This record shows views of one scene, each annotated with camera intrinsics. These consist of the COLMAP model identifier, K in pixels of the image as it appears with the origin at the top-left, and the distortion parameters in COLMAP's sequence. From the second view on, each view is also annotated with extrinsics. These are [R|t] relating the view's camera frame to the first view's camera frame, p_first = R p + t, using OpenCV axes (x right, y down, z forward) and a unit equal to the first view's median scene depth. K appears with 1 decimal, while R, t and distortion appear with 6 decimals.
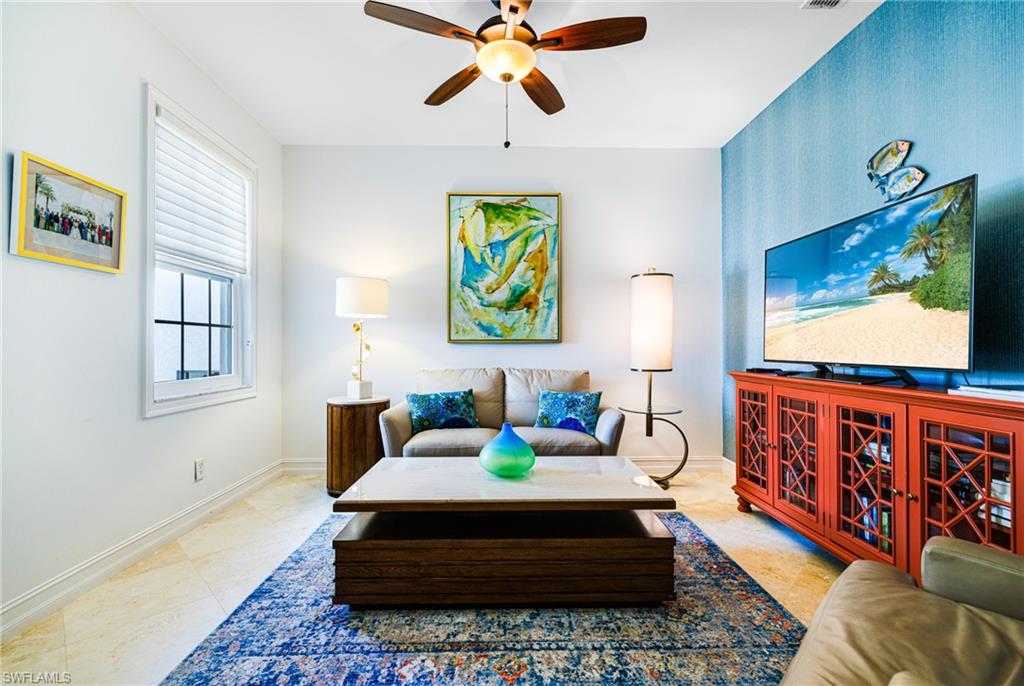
lens RADIAL K [[446.5, 0, 514.7], [0, 446.5, 342.4], [0, 0, 1]] dist [-0.002753, 0.000611]
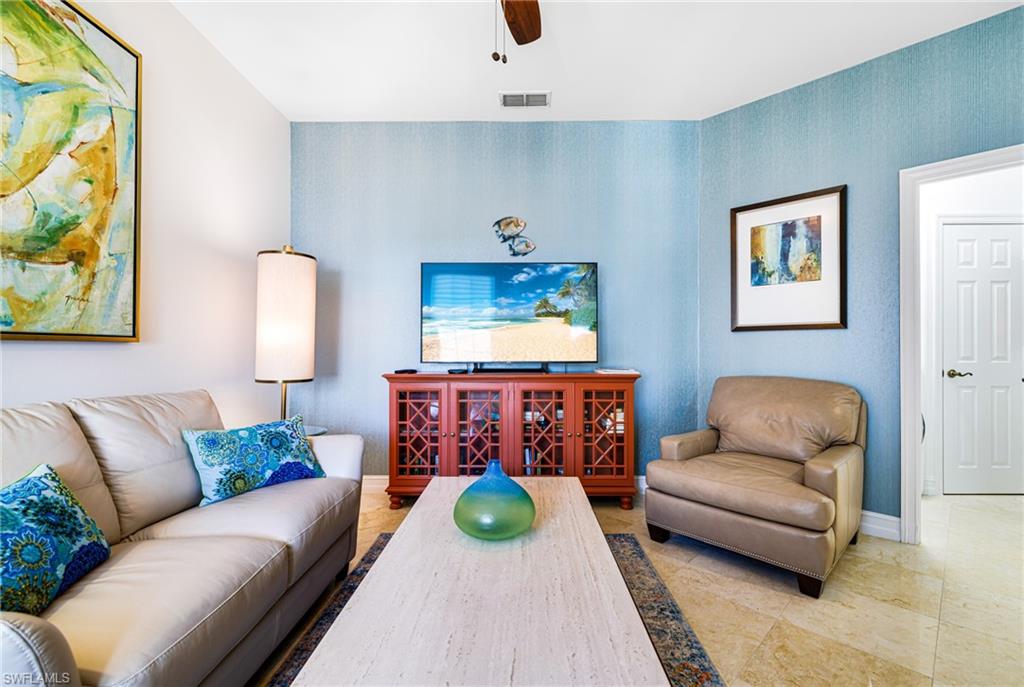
lens RADIAL K [[446.5, 0, 514.4], [0, 446.5, 350.1], [0, 0, 1]] dist [-0.002753, 0.000611]
pose [[0.035120, 0.000006, 0.999383, -0.520439], [-0.009208, 0.999958, 0.000317, 0.007785], [-0.999341, -0.009213, 0.035119, 0.701878]]
